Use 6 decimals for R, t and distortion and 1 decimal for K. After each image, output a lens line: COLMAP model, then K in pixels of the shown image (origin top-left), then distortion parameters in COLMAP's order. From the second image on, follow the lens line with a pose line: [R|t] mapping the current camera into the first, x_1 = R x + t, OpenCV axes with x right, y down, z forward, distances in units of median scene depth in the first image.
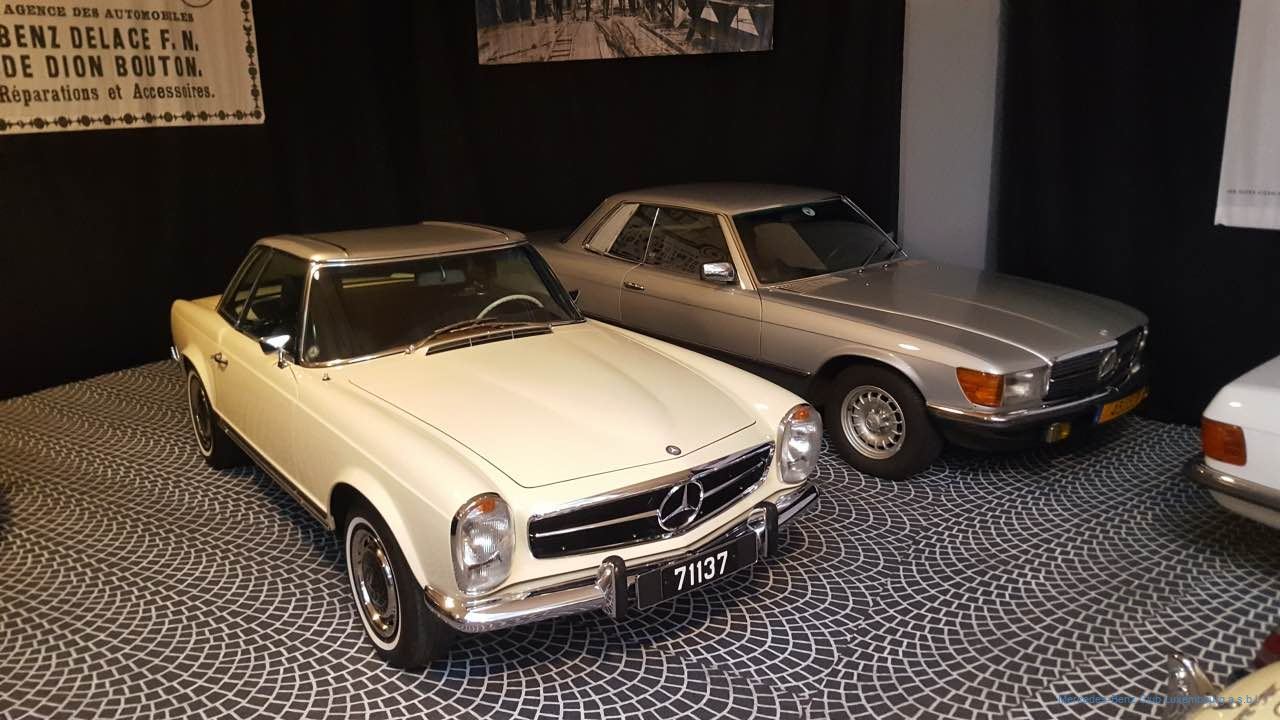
lens RADIAL K [[976.5, 0, 645.2], [0, 976.5, 364.9], [0, 0, 1]] dist [-0.001724, -0.038623]
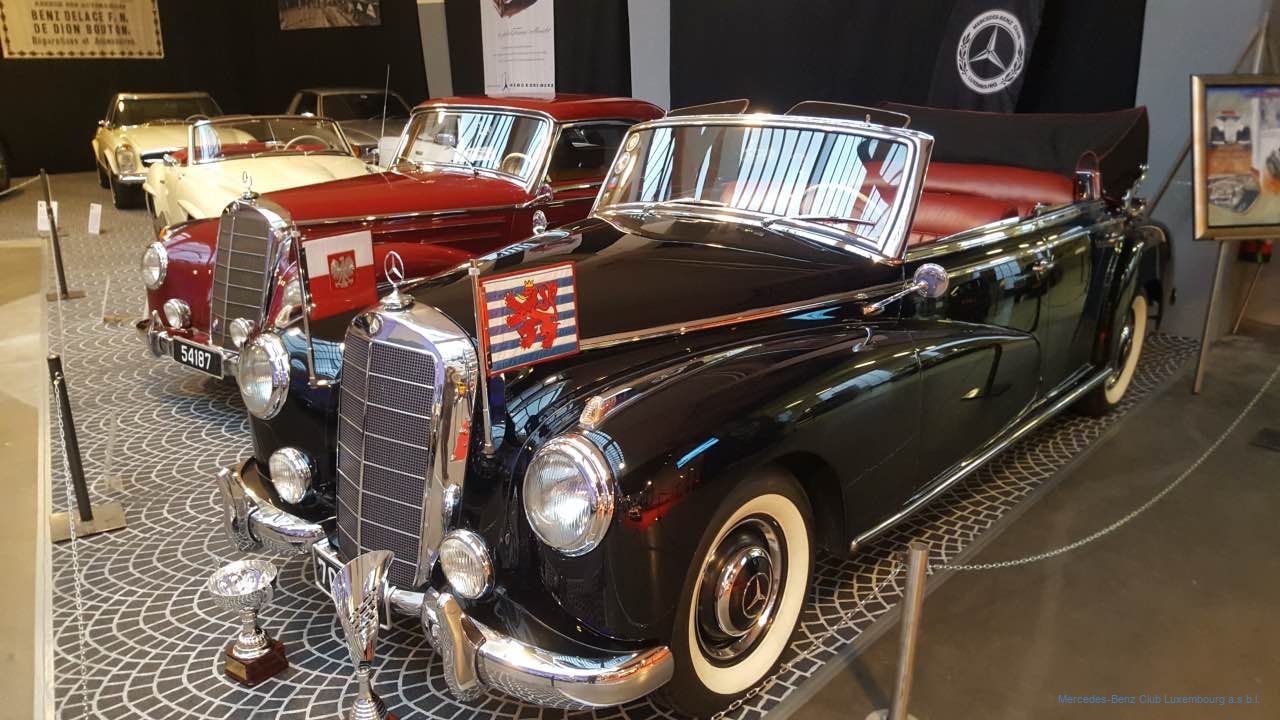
lens RADIAL K [[1029.9, 0, 636.8], [0, 1029.9, 366.7], [0, 0, 1]] dist [-0.005036, 0.001086]
pose [[0.992746, 0.045360, -0.111342, 0.958510], [-0.043237, 0.998835, 0.021414, 0.343013], [0.112183, -0.016445, 0.993551, -1.155536]]
